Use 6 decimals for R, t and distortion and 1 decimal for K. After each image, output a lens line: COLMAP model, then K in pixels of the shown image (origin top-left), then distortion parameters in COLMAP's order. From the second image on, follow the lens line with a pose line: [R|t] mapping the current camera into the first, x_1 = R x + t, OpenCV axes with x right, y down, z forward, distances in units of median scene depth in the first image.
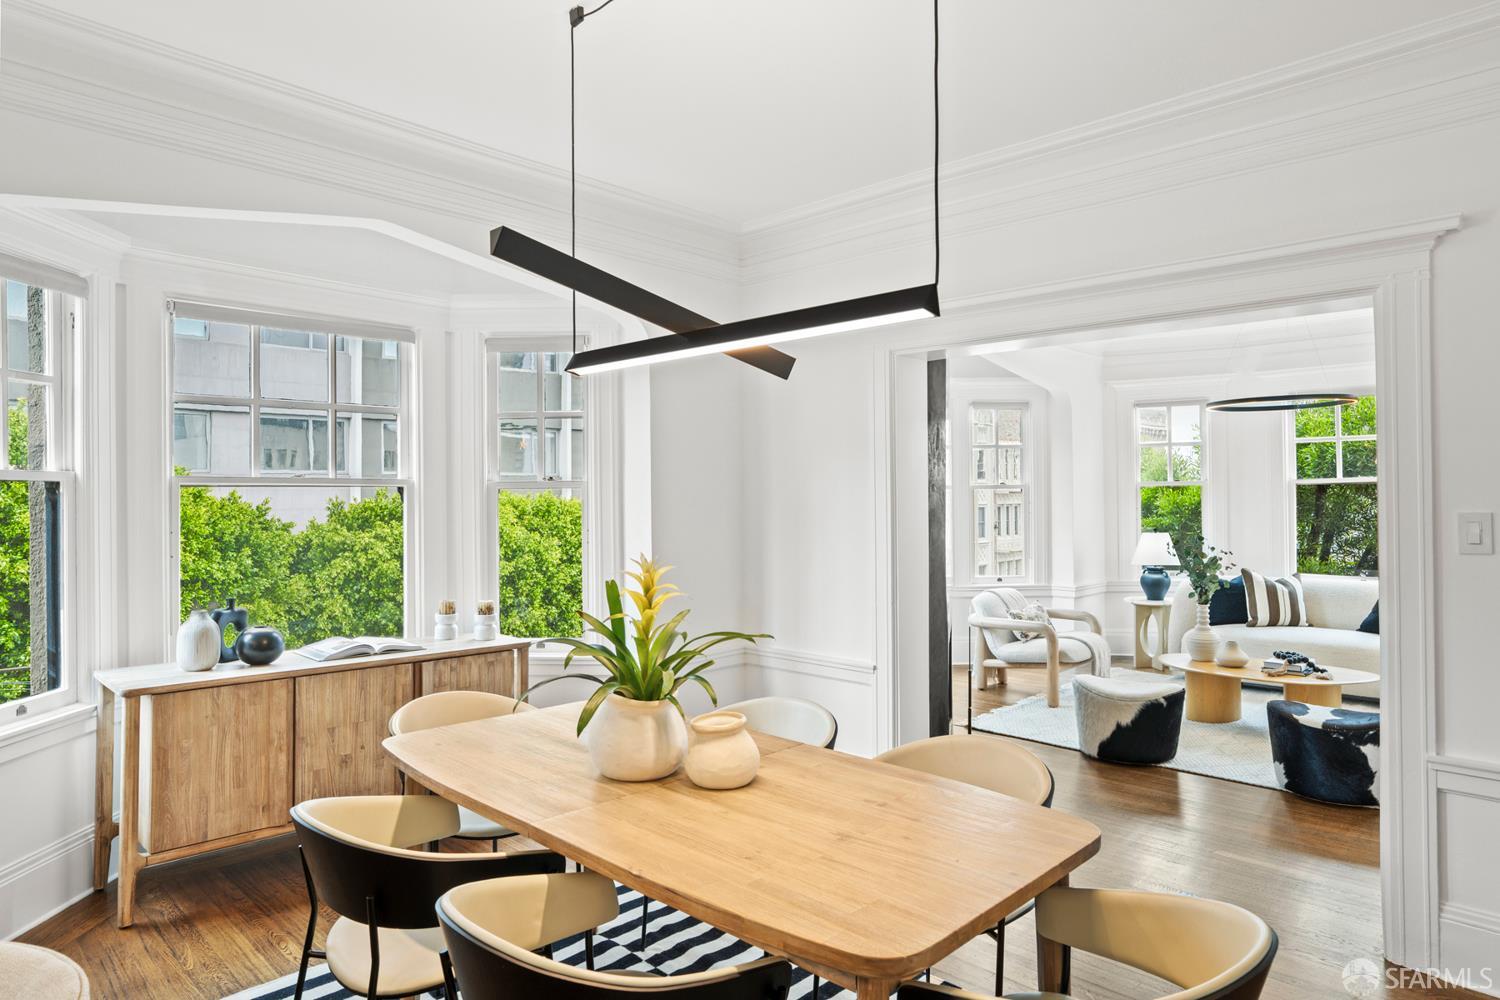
lens RADIAL K [[893.8, 0, 762.3], [0, 893.8, 496.1], [0, 0, 1]] dist [-0.020115, 0.020095]
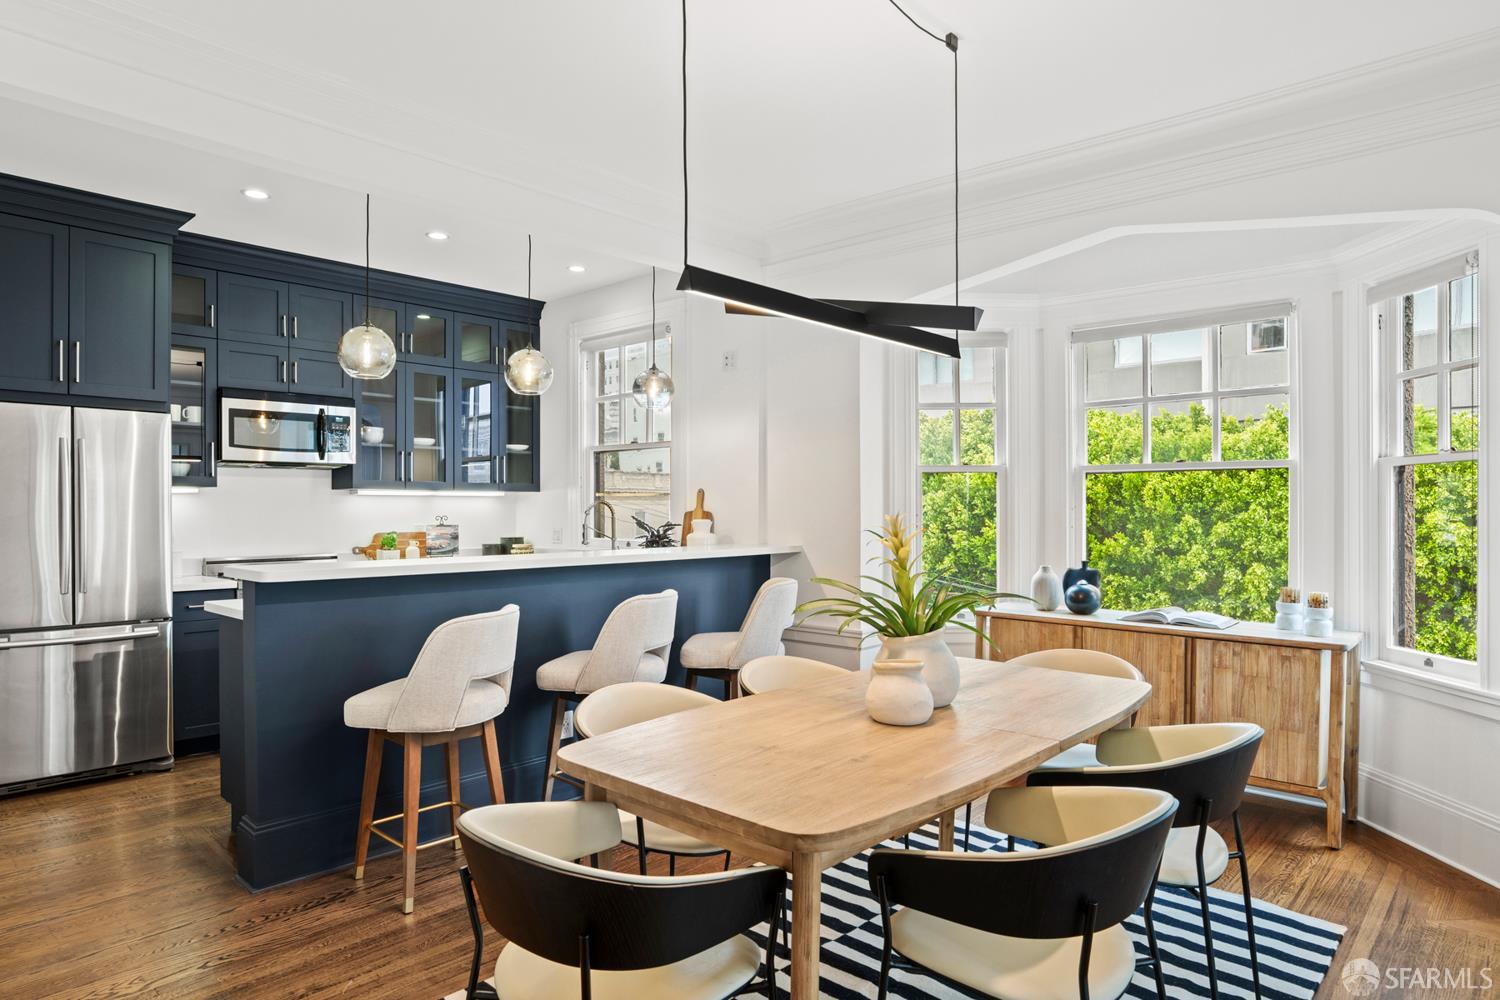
lens RADIAL K [[893.8, 0, 749.4], [0, 893.8, 501.2], [0, 0, 1]] dist [-0.020115, 0.020095]
pose [[0.027267, -0.004125, -0.999620, 1.143745], [0.003388, 0.999986, -0.004034, 0.061882], [0.999622, -0.003277, 0.027281, 0.866519]]
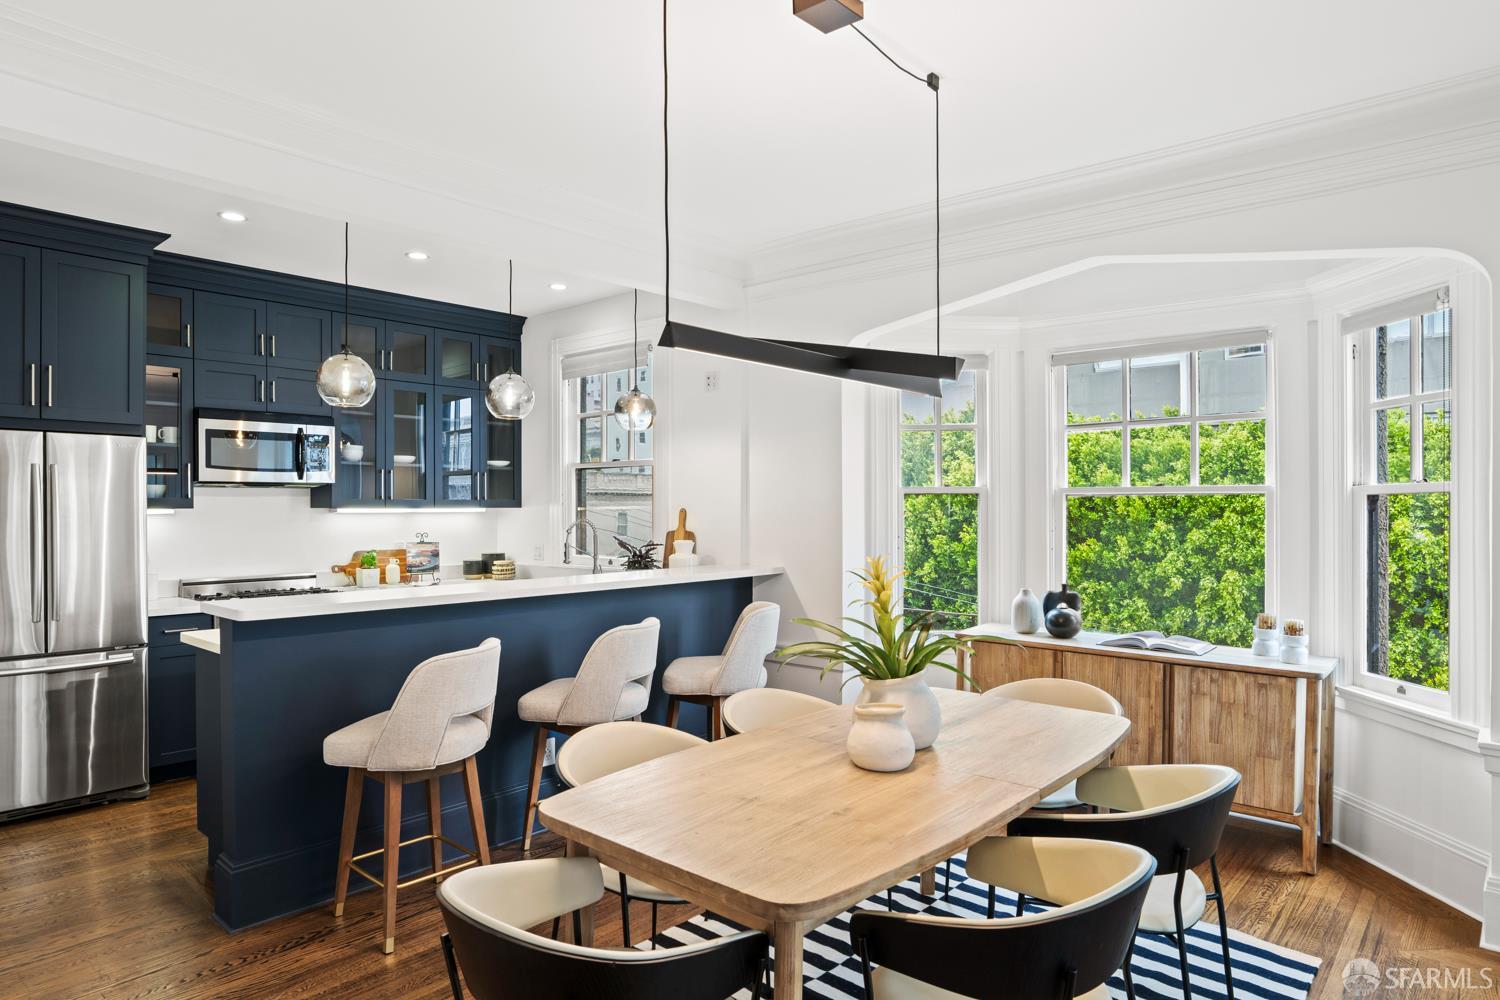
lens RADIAL K [[893.8, 0, 748.7], [0, 893.8, 499.7], [0, 0, 1]] dist [-0.020115, 0.020095]
pose [[0.046079, -0.003829, -0.998930, 1.144653], [0.004231, 0.999984, -0.003638, -0.002160], [0.998929, -0.004059, 0.046095, 0.867266]]
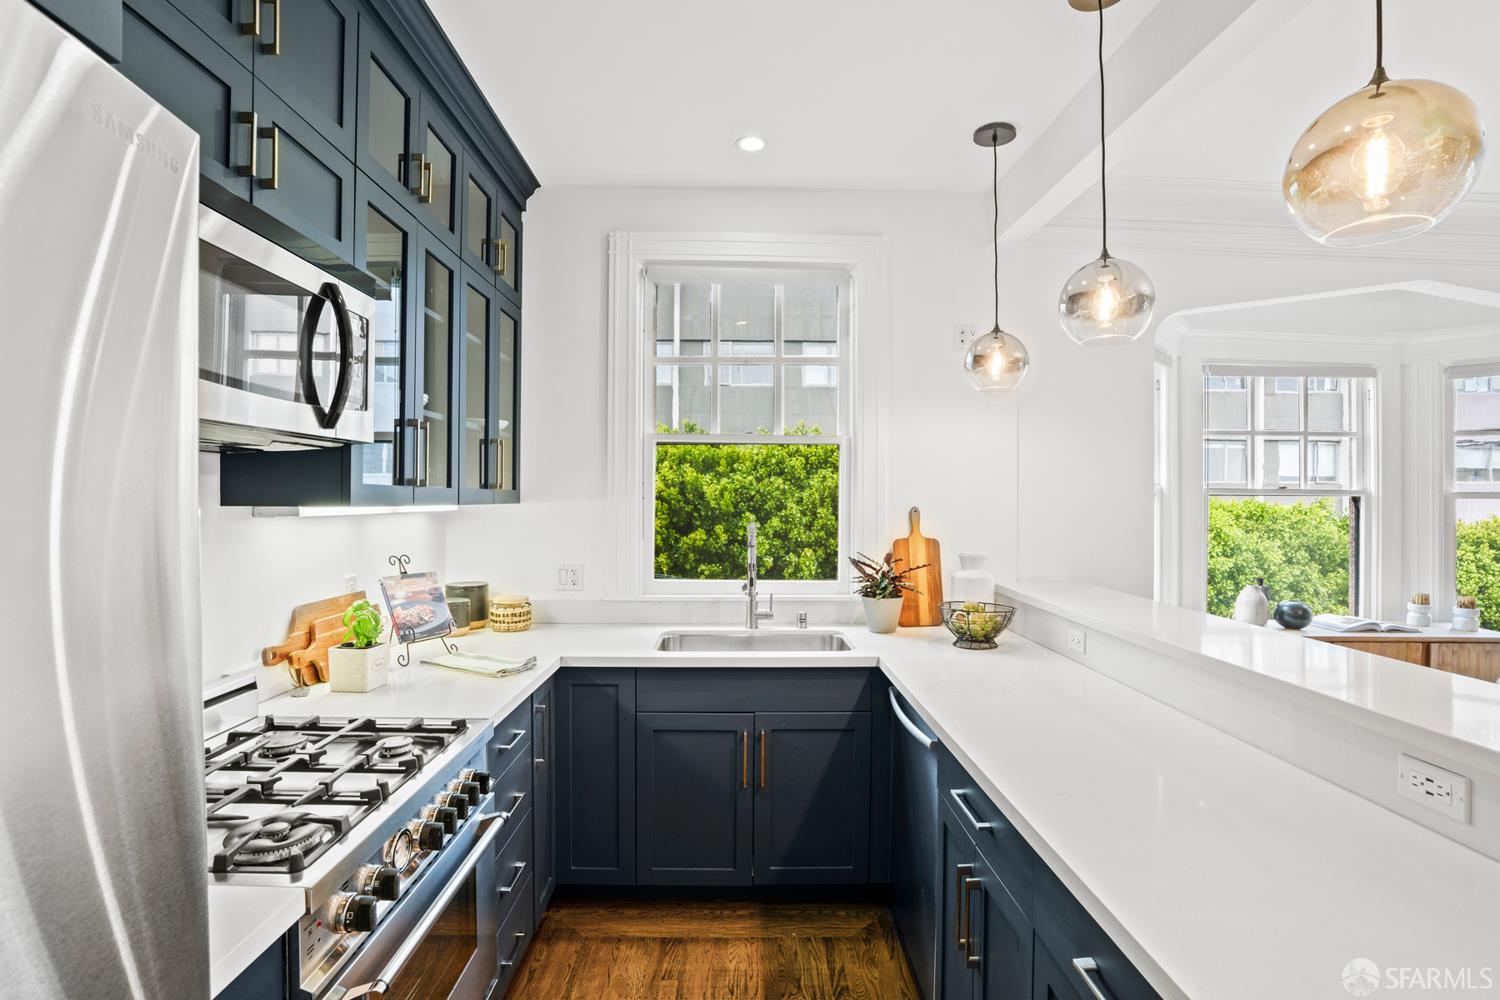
lens RADIAL K [[721.7, 0, 757.5], [0, 721.7, 502.6], [0, 0, 1]] dist [-0.005294, 0.001044]
pose [[0.731638, 0.011651, -0.681594, -0.721901], [-0.007948, 0.999932, 0.008561, -0.006792], [0.681647, -0.000846, 0.731681, -0.602575]]
